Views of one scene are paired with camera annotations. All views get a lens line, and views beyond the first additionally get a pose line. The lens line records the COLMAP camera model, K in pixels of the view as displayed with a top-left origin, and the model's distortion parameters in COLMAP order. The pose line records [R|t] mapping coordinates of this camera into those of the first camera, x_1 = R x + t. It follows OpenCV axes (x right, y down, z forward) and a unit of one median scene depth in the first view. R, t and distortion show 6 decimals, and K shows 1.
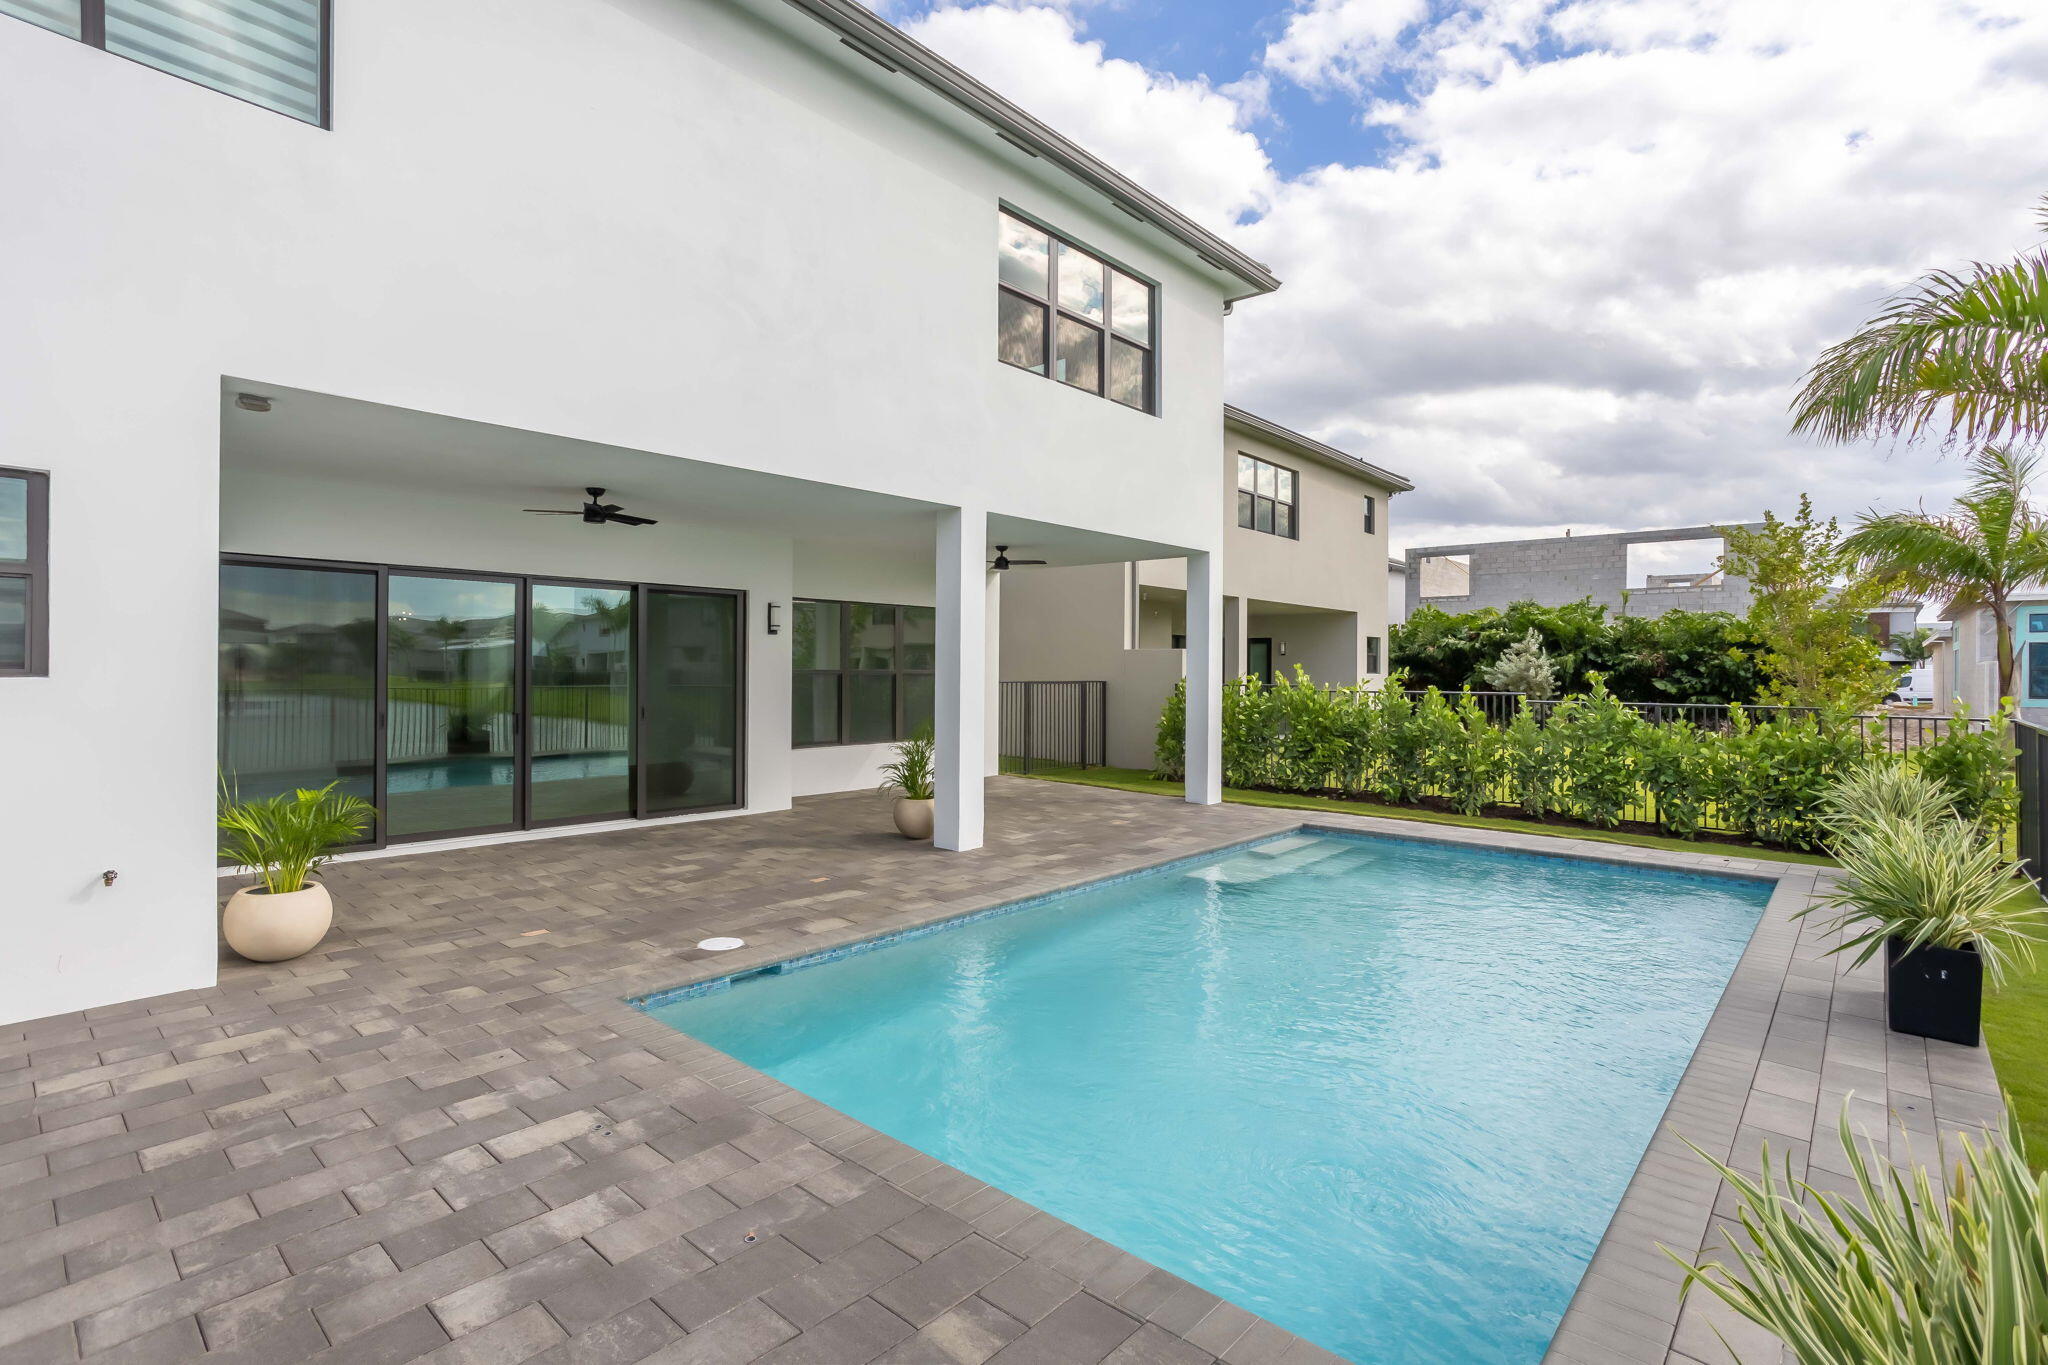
lens RADIAL K [[981.6, 0, 1015.1], [0, 981.6, 669.8], [0, 0, 1]] dist [-0.047202, 0.030574]
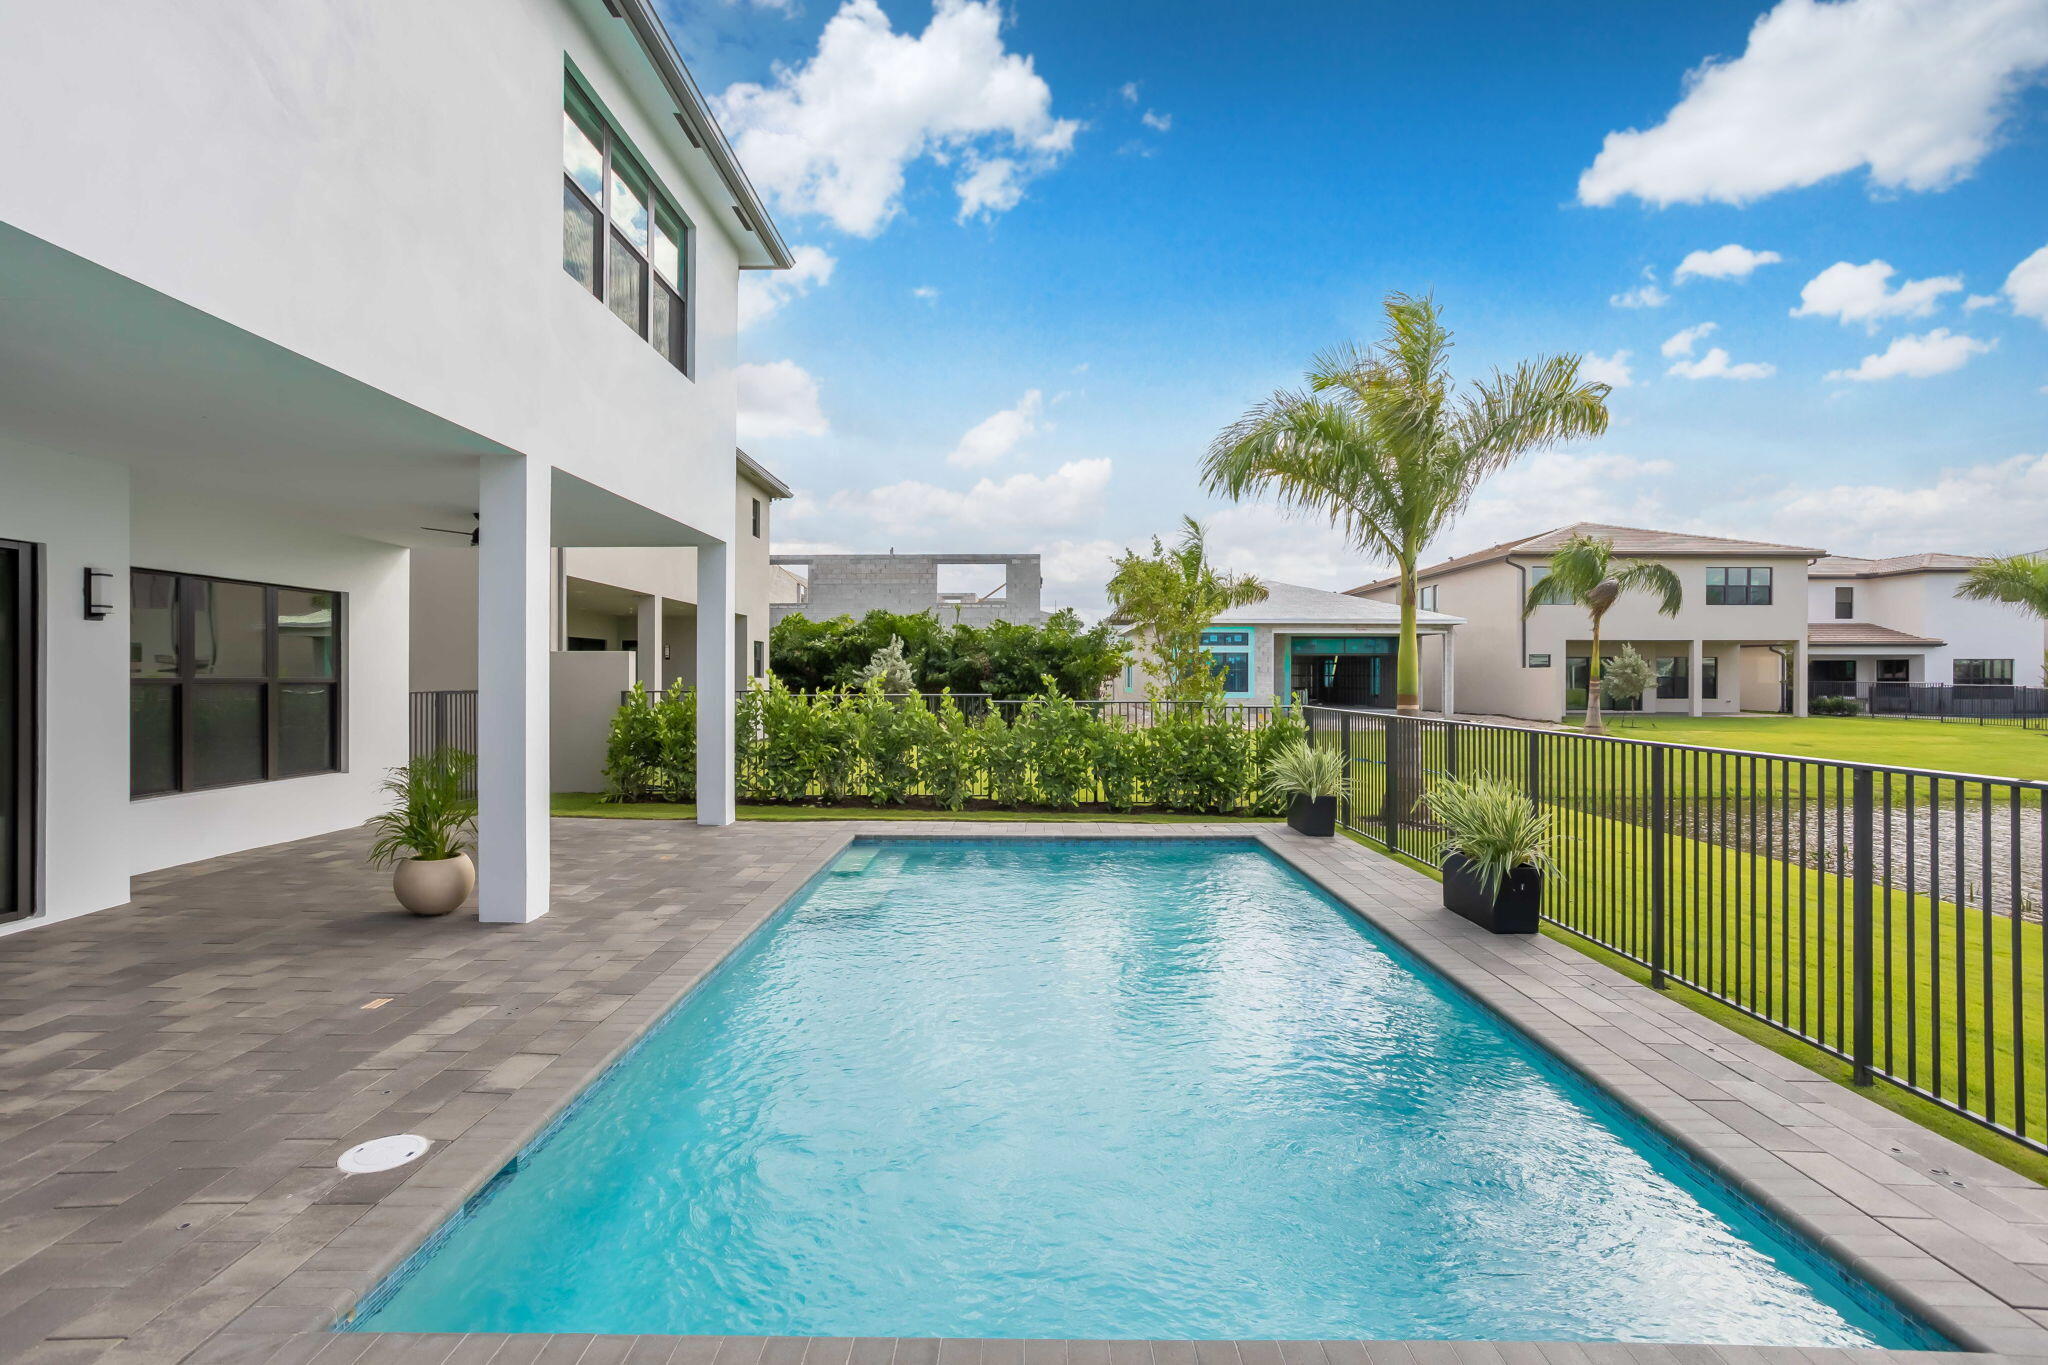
lens RADIAL K [[981.6, 0, 1015.1], [0, 981.6, 669.8], [0, 0, 1]] dist [-0.047202, 0.030574]
pose [[0.756156, -0.002282, 0.654387, -0.183202], [0.005248, 0.999983, -0.002577, -0.000431], [-0.654370, 0.005383, 0.756155, 0.151809]]
